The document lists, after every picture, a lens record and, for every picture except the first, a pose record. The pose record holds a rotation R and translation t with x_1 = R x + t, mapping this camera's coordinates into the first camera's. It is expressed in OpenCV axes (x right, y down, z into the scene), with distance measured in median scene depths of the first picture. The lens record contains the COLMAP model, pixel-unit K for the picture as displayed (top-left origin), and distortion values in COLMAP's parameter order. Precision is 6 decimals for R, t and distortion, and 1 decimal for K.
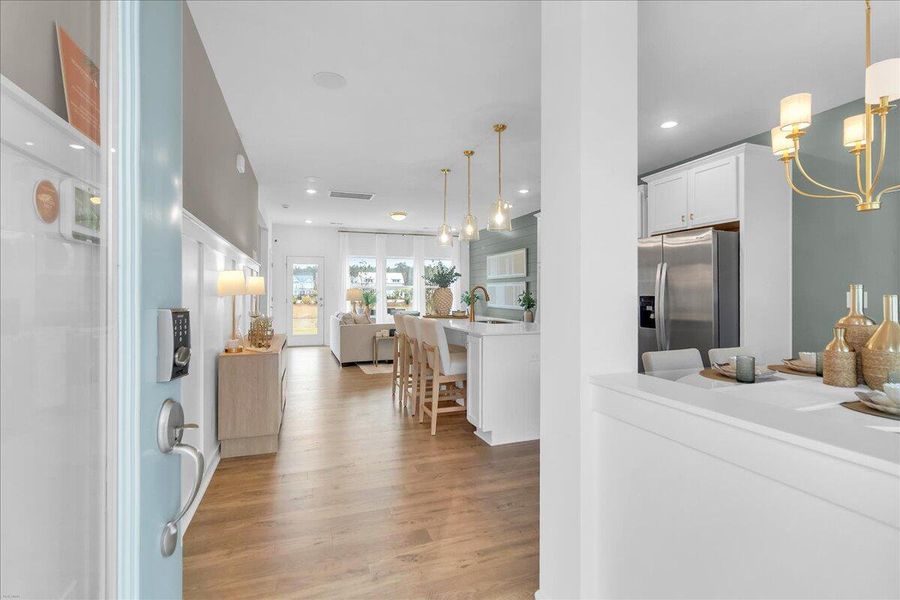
lens RADIAL K [[418.8, 0, 451.4], [0, 418.8, 294.9], [0, 0, 1]] dist [0.003185, -0.000348]
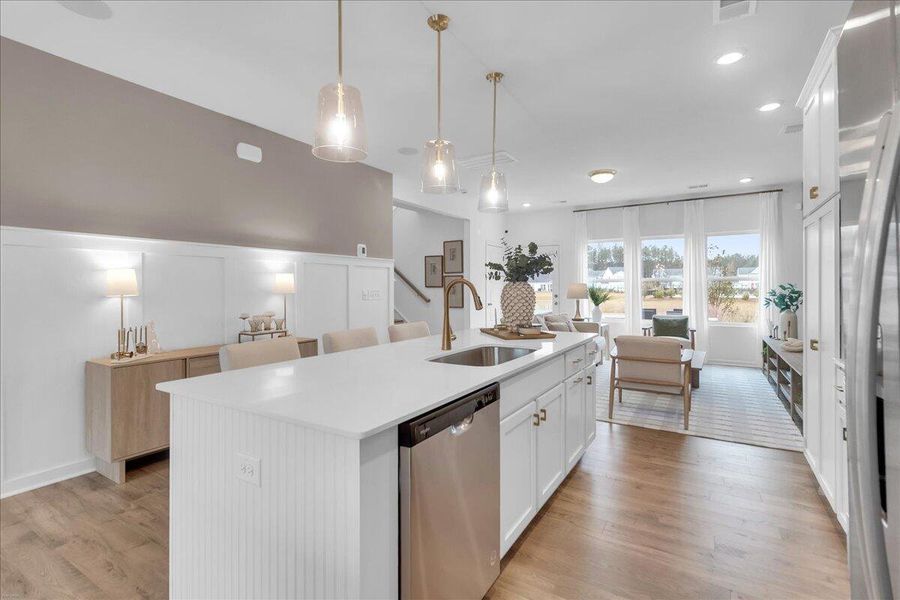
lens RADIAL K [[418.8, 0, 449.5], [0, 418.8, 292.4], [0, 0, 1]] dist [0.003185, -0.000348]
pose [[0.620718, 0.004693, -0.784020, 0.381870], [0.002754, 0.999963, 0.008166, -0.008280], [0.784029, -0.007228, 0.620682, 0.574004]]
